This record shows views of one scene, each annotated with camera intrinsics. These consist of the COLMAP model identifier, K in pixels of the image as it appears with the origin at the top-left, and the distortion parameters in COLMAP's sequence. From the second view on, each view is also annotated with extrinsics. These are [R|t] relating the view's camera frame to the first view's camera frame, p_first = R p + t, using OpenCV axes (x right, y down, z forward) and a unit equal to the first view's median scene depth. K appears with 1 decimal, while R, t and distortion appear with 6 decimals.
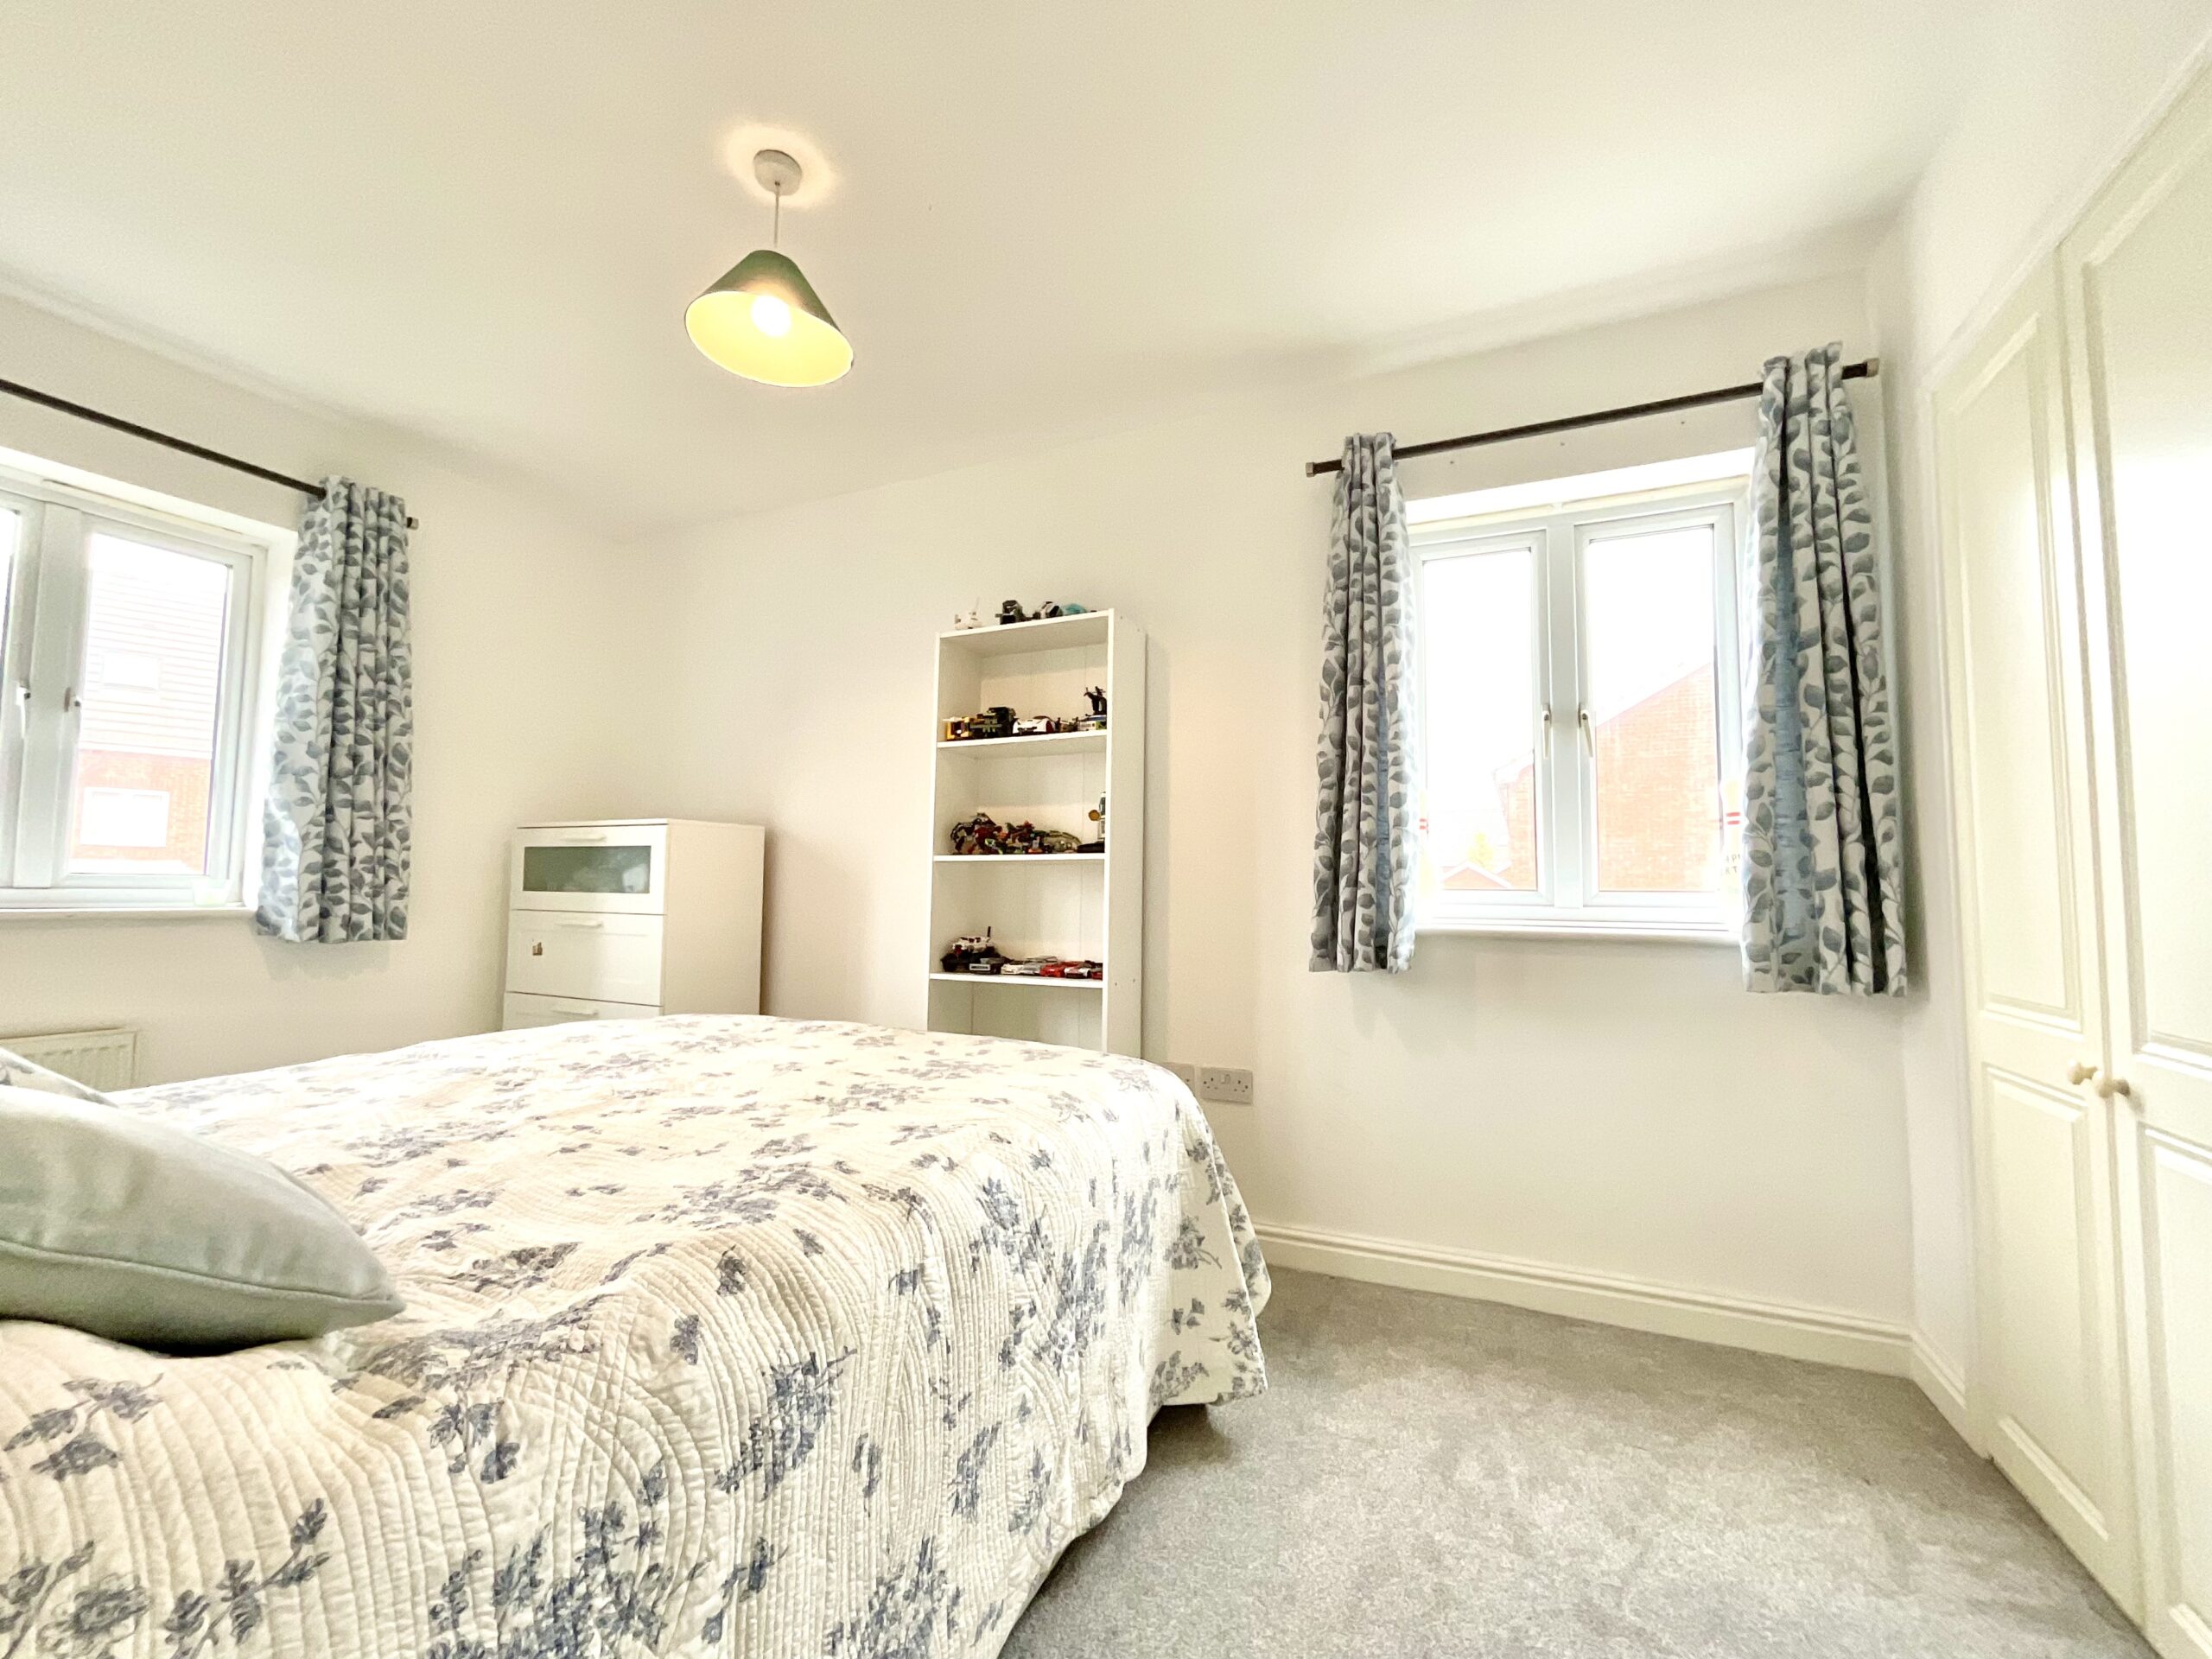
lens RADIAL K [[898.0, 0, 1114.3], [0, 898.0, 828.4], [0, 0, 1]] dist [-0.001426, -0.001202]
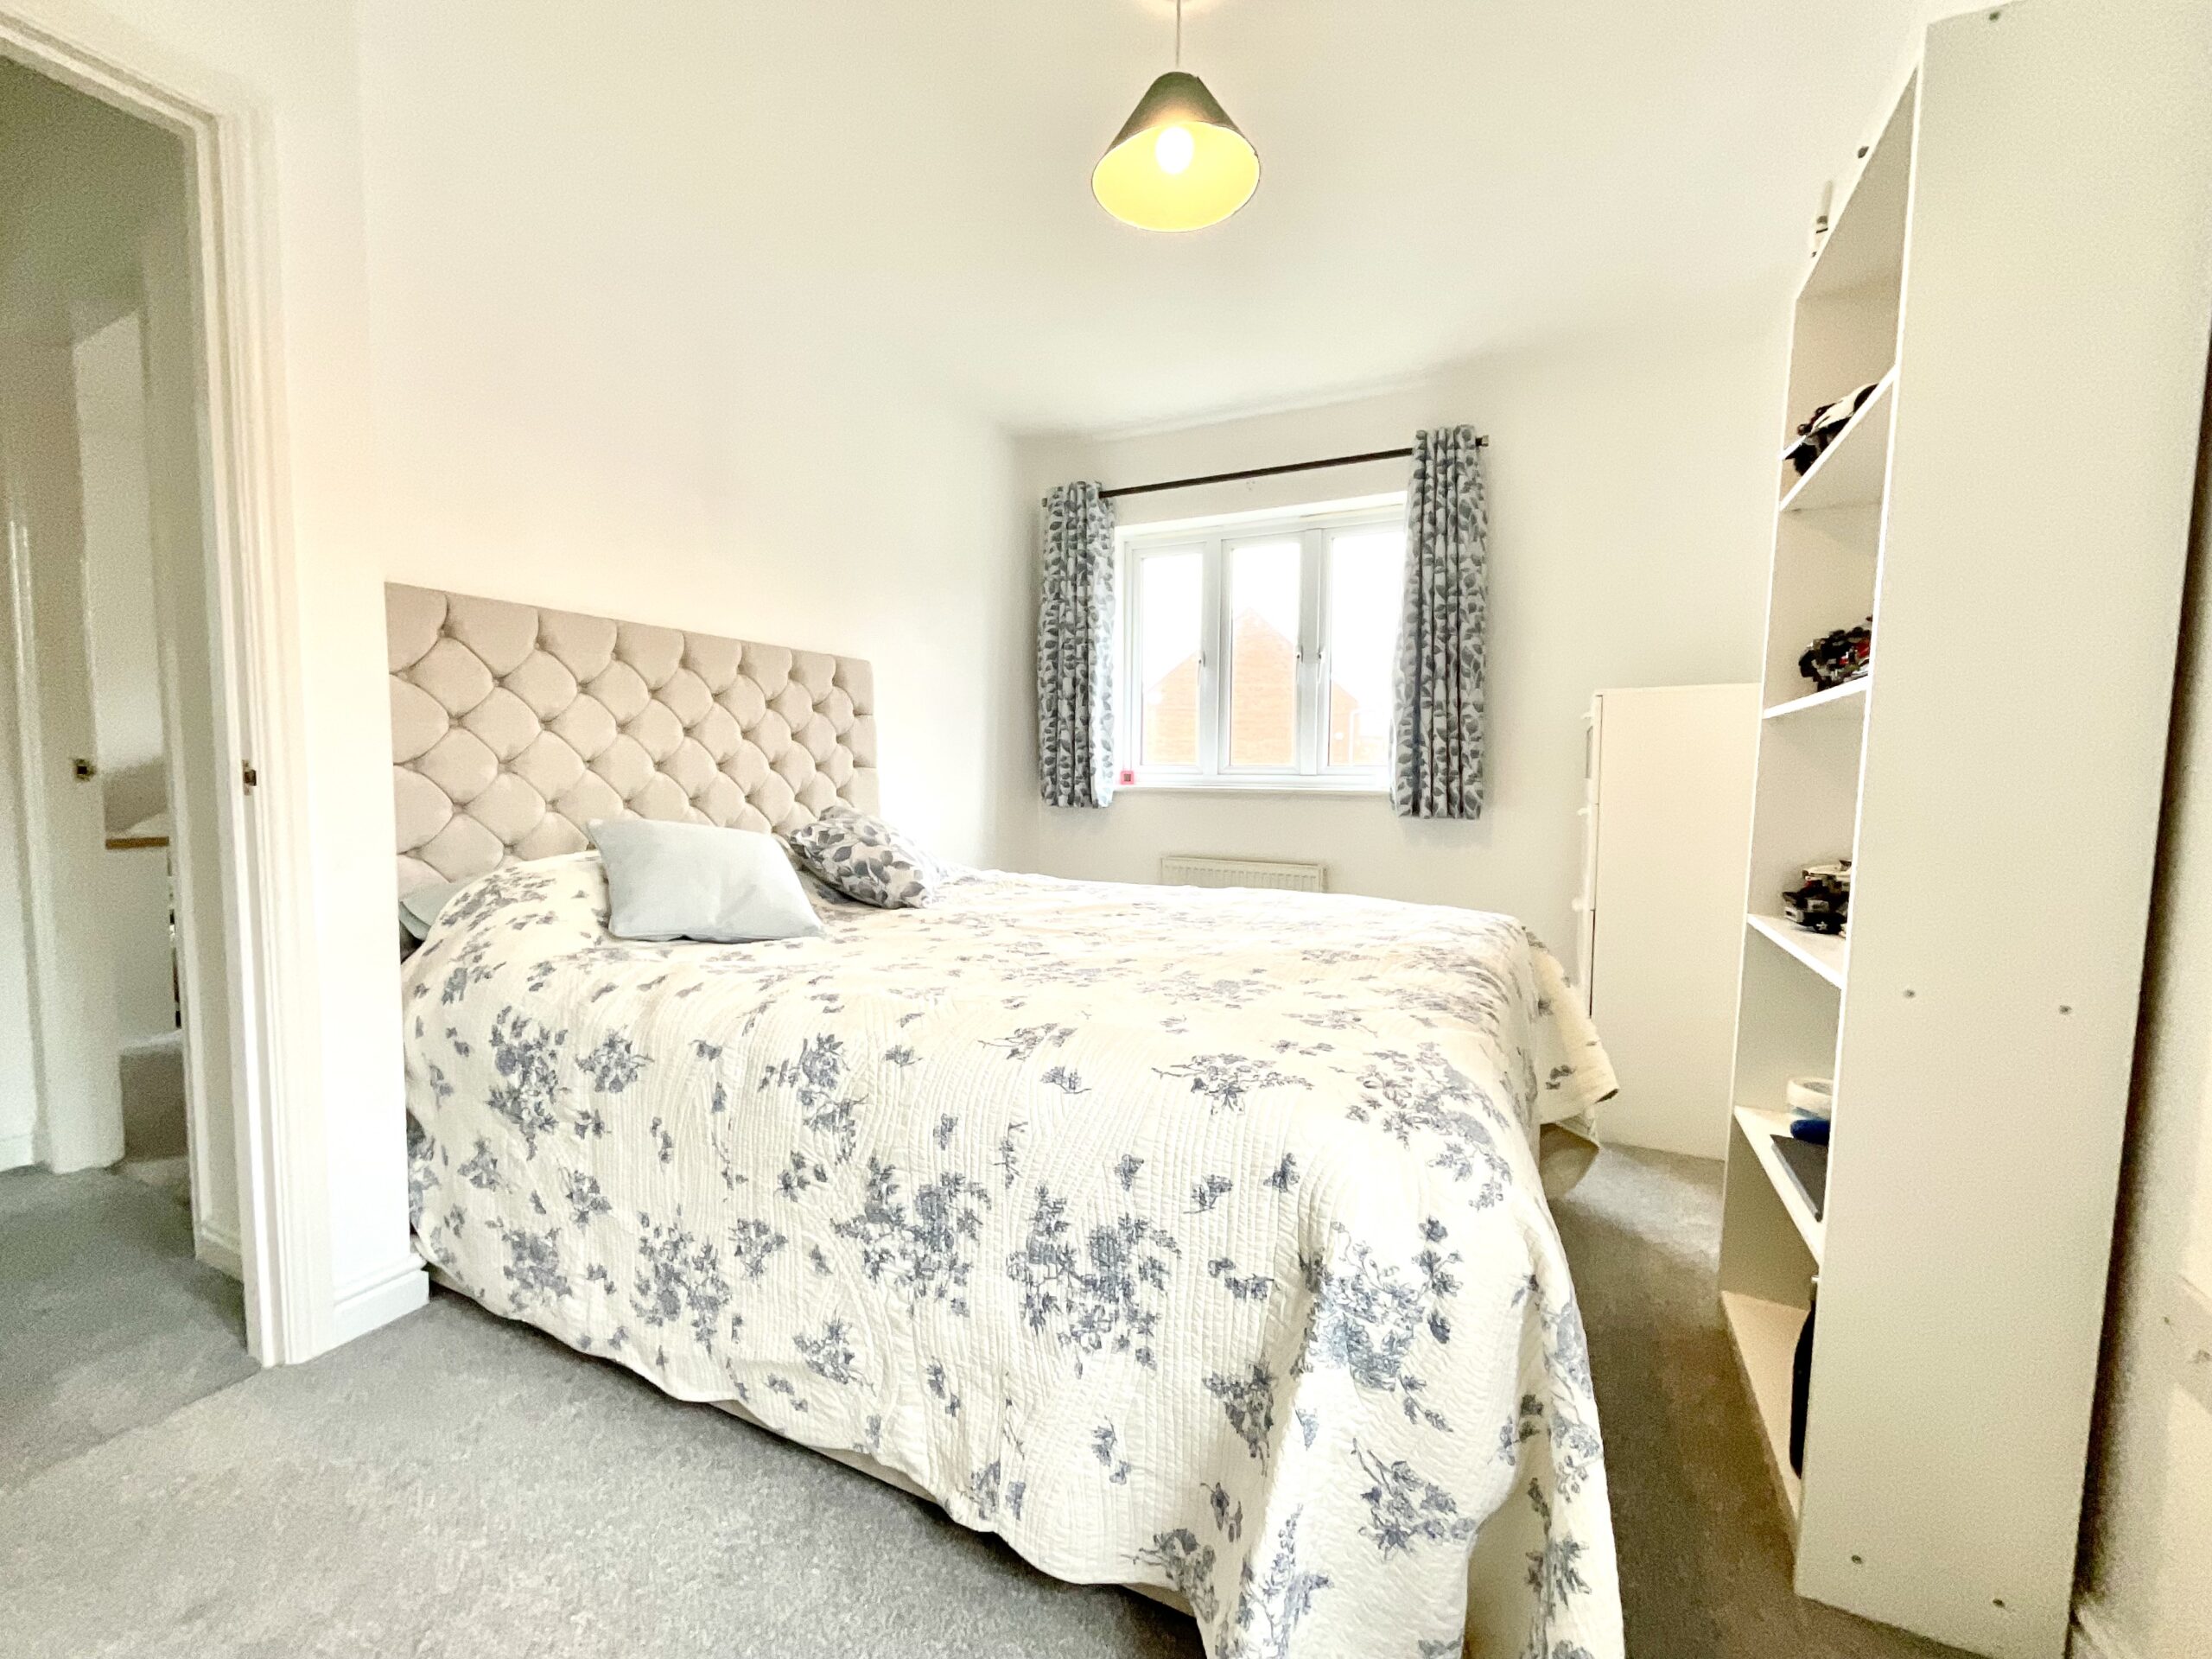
lens RADIAL K [[898.0, 0, 1113.6], [0, 898.0, 836.4], [0, 0, 1]] dist [-0.001426, -0.001202]
pose [[-0.038844, 0.061963, -0.997322, 0.389208], [0.058179, 0.996523, 0.059647, 0.053469], [0.997550, -0.055706, -0.042314, 0.619836]]
